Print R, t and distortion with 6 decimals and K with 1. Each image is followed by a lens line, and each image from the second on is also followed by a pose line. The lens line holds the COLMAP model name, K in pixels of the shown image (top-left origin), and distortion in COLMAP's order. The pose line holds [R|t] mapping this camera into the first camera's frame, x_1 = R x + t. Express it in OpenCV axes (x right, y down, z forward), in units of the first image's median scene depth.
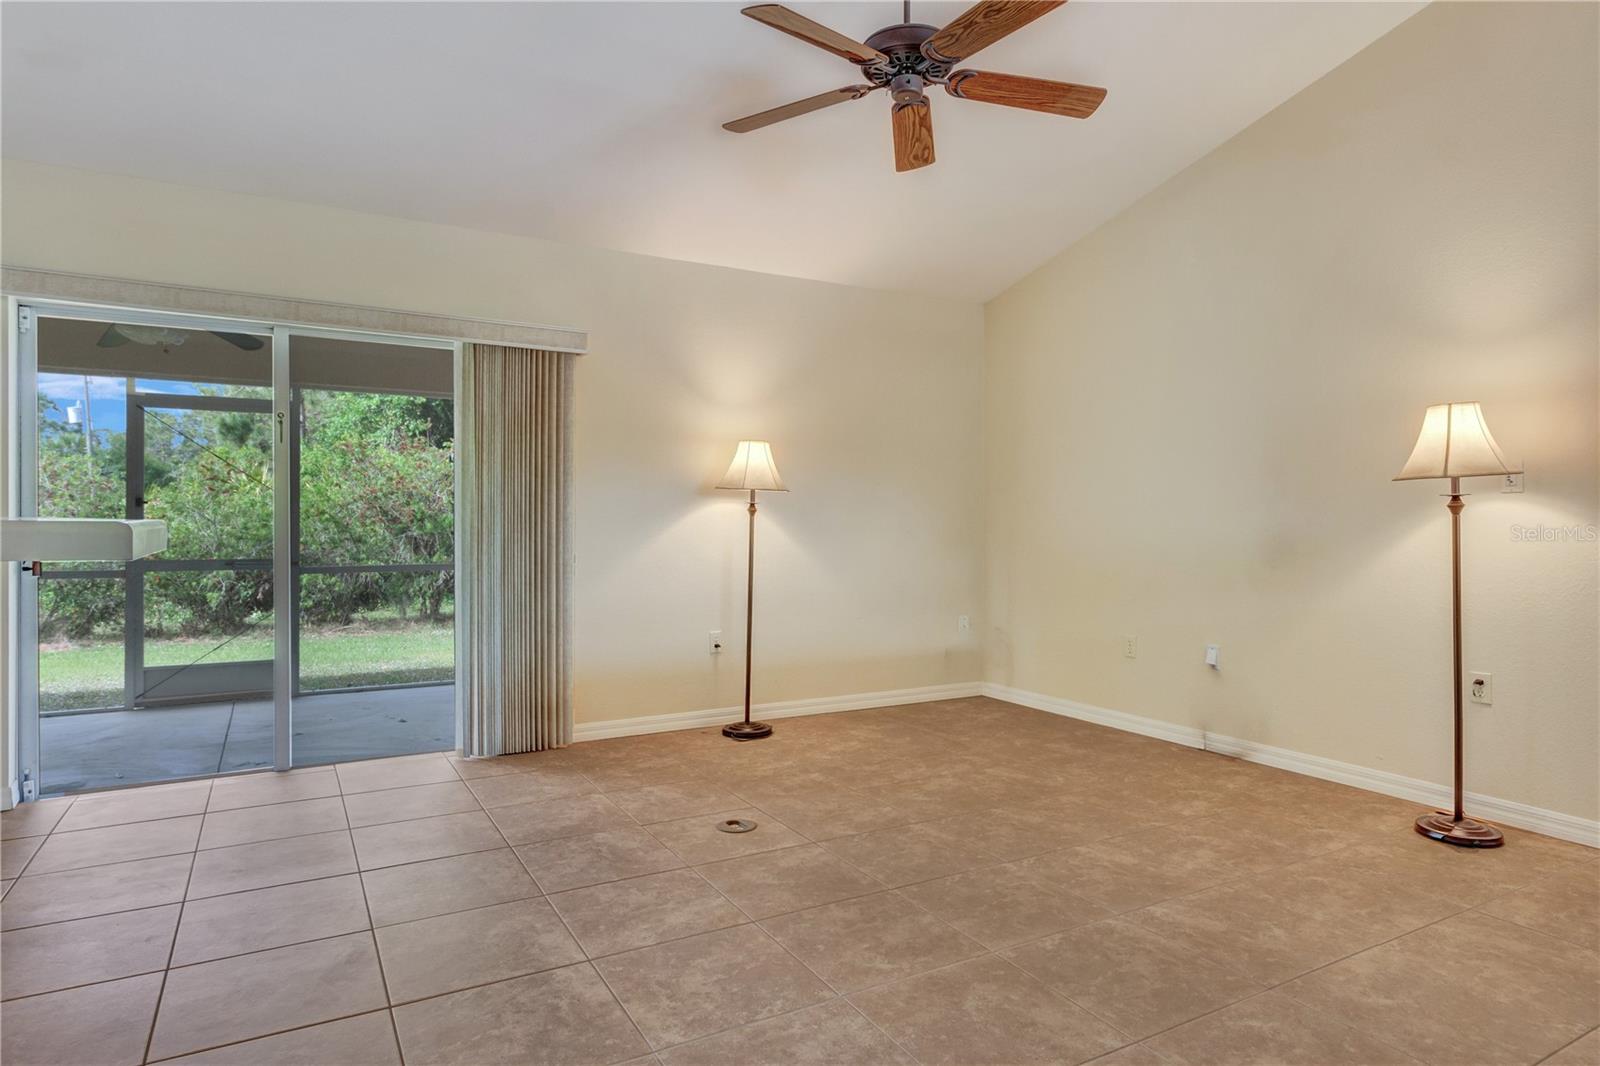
lens RADIAL K [[924.9, 0, 808.0], [0, 924.9, 521.4], [0, 0, 1]] dist [0.000704, -0.001165]
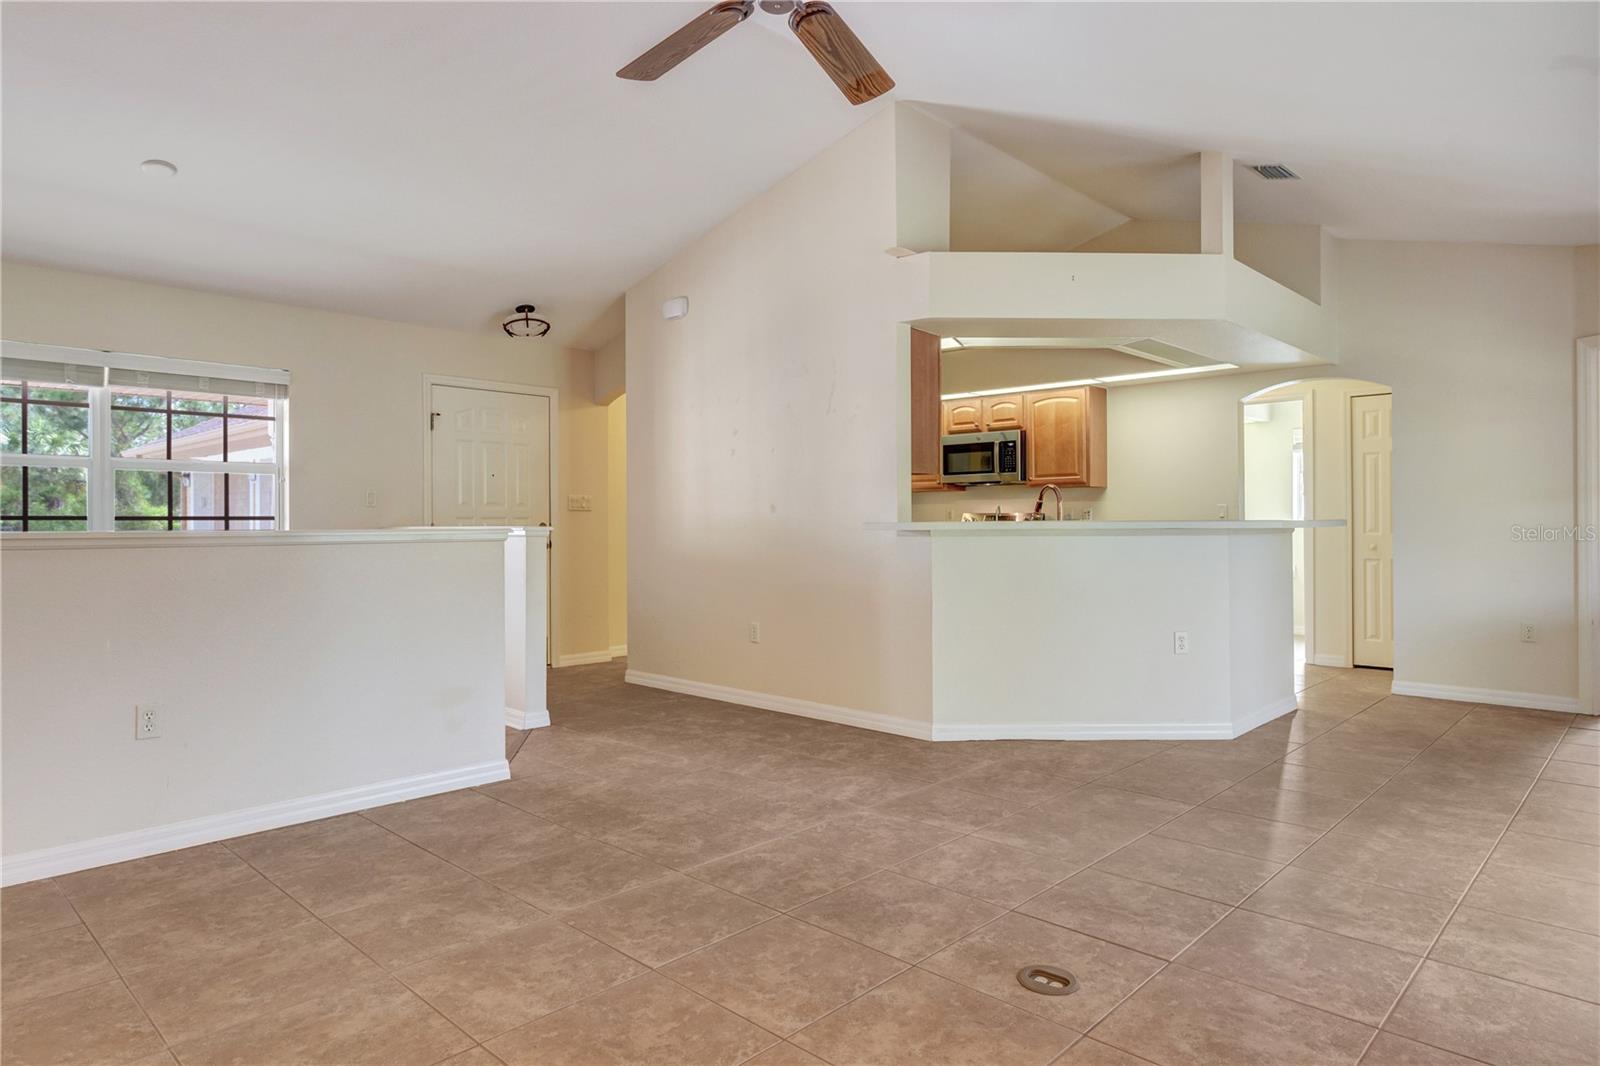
lens RADIAL K [[954.6, 0, 799.2], [0, 954.6, 523.9], [0, 0, 1]] dist [0.005301, -0.002018]
pose [[-0.959465, -0.000497, -0.281829, 0.331958], [-0.001448, 0.999994, 0.003166, -0.002309], [0.281826, 0.003446, -0.959459, 1.841634]]
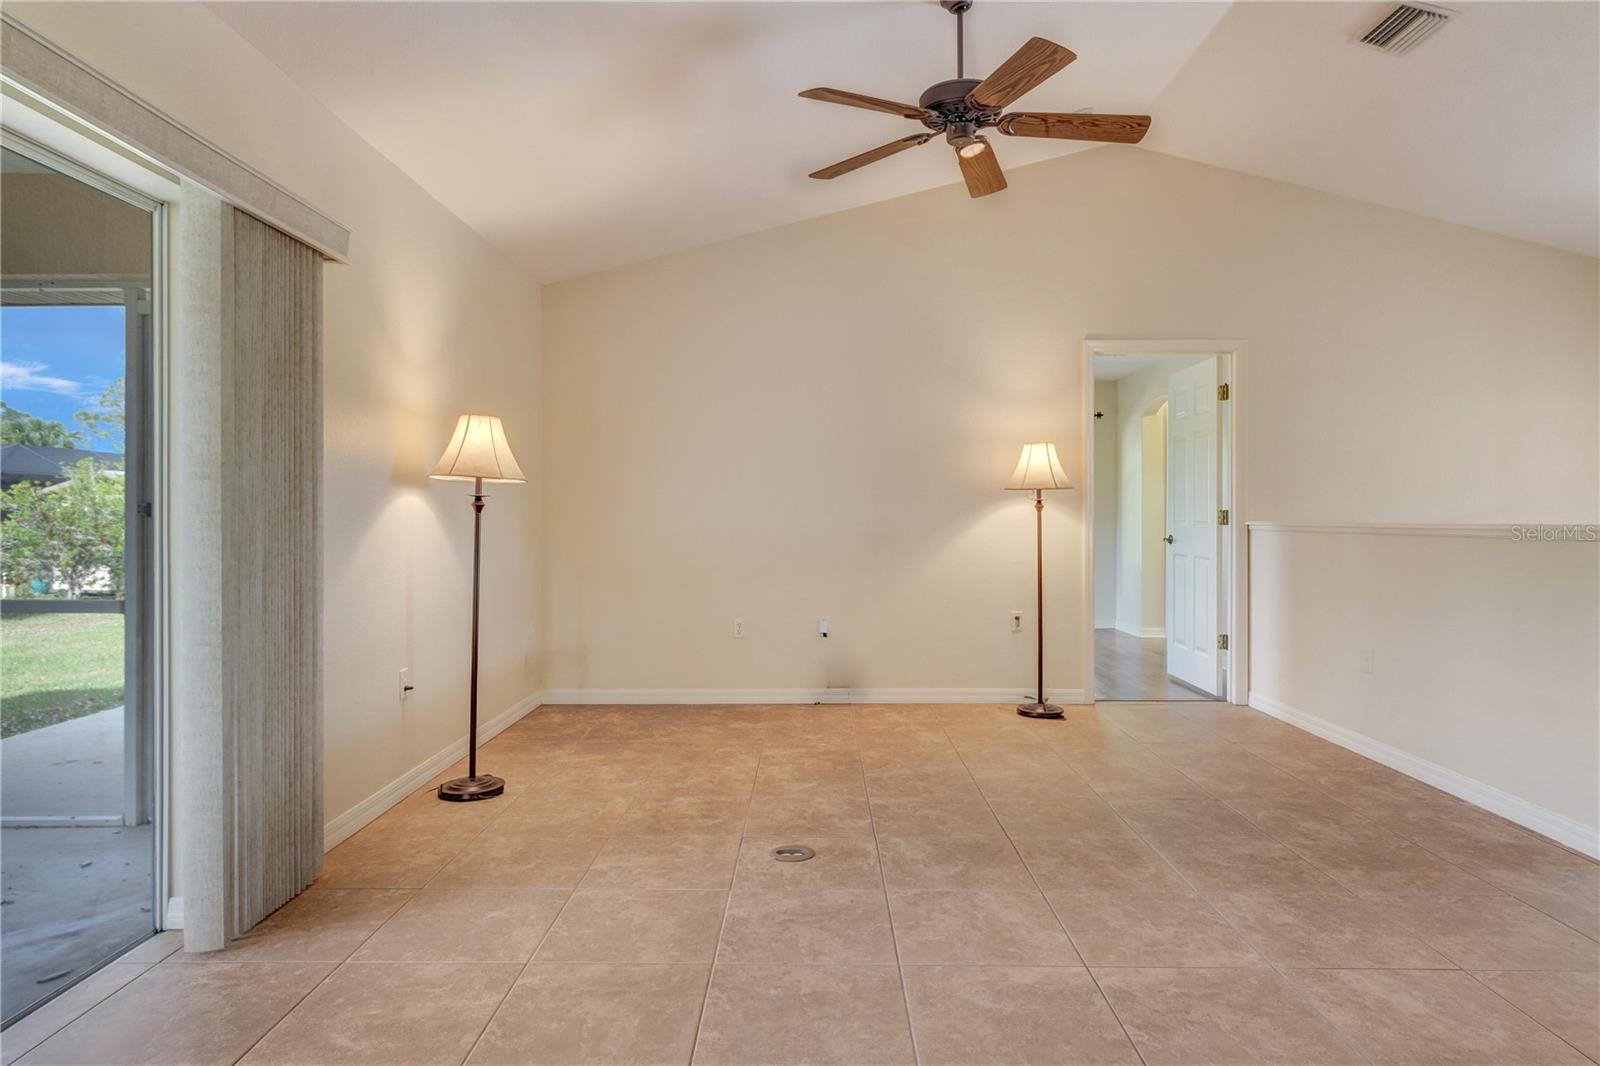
lens RADIAL K [[924.9, 0, 808.0], [0, 924.9, 521.4], [0, 0, 1]] dist [0.000704, -0.001165]
pose [[0.508498, -0.006331, 0.861040, -0.971154], [0.003892, 0.999980, 0.005054, -0.001353], [-0.861054, 0.000781, 0.508513, 0.599813]]
